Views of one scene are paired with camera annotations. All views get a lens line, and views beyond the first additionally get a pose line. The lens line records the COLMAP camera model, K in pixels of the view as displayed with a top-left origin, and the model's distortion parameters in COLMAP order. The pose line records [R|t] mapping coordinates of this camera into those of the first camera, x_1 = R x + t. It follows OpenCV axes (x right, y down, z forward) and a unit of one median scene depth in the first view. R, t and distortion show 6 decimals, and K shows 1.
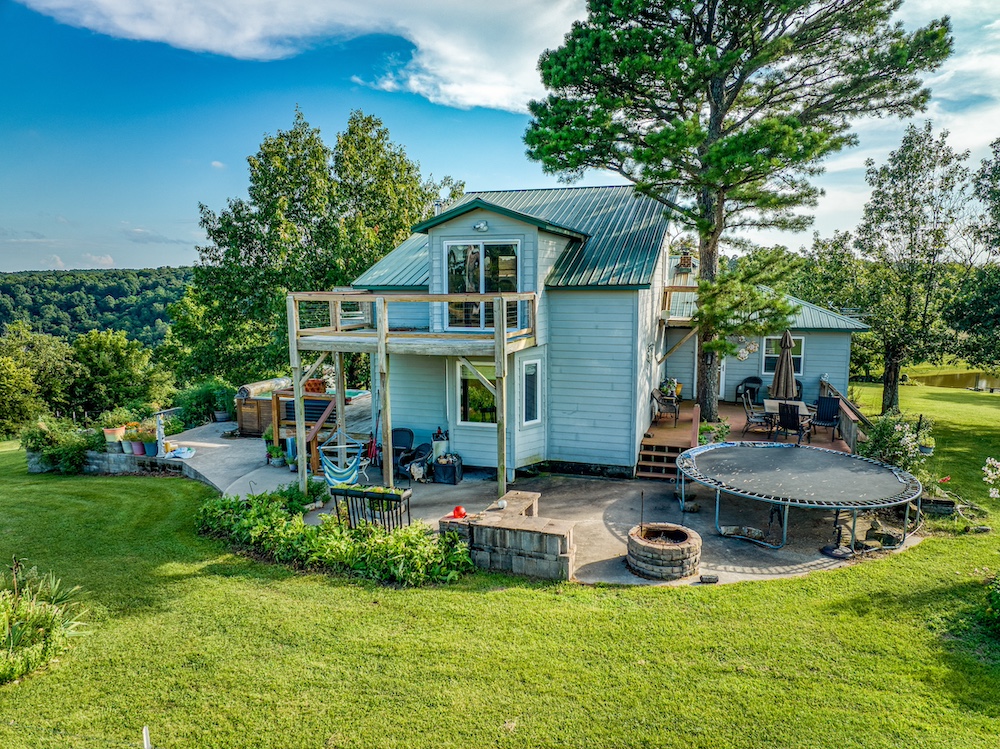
lens RADIAL K [[699.9, 0, 499.9], [0, 699.9, 374.3], [0, 0, 1]] dist [-0.007422, -0.008624]
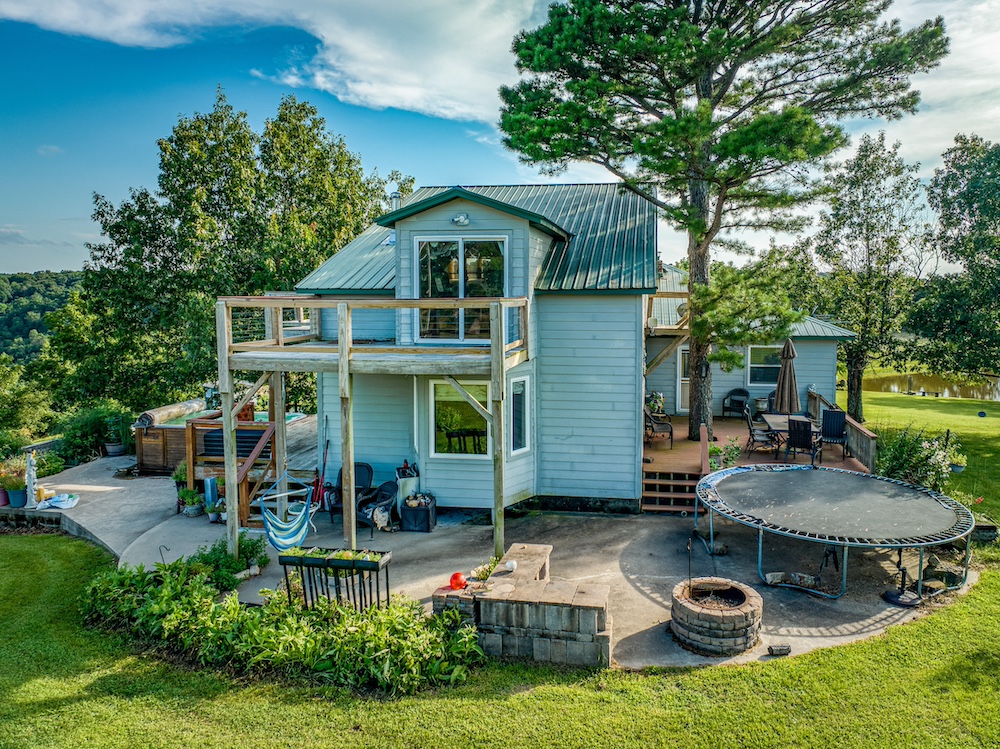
lens RADIAL K [[699.9, 0, 535.9], [0, 699.9, 320.2], [0, 0, 1]] dist [-0.007422, -0.008624]
pose [[0.985188, -0.003818, 0.171434, -0.079950], [0.018920, 0.996068, -0.086543, -0.015031], [-0.170430, 0.088505, 0.981387, 0.159875]]
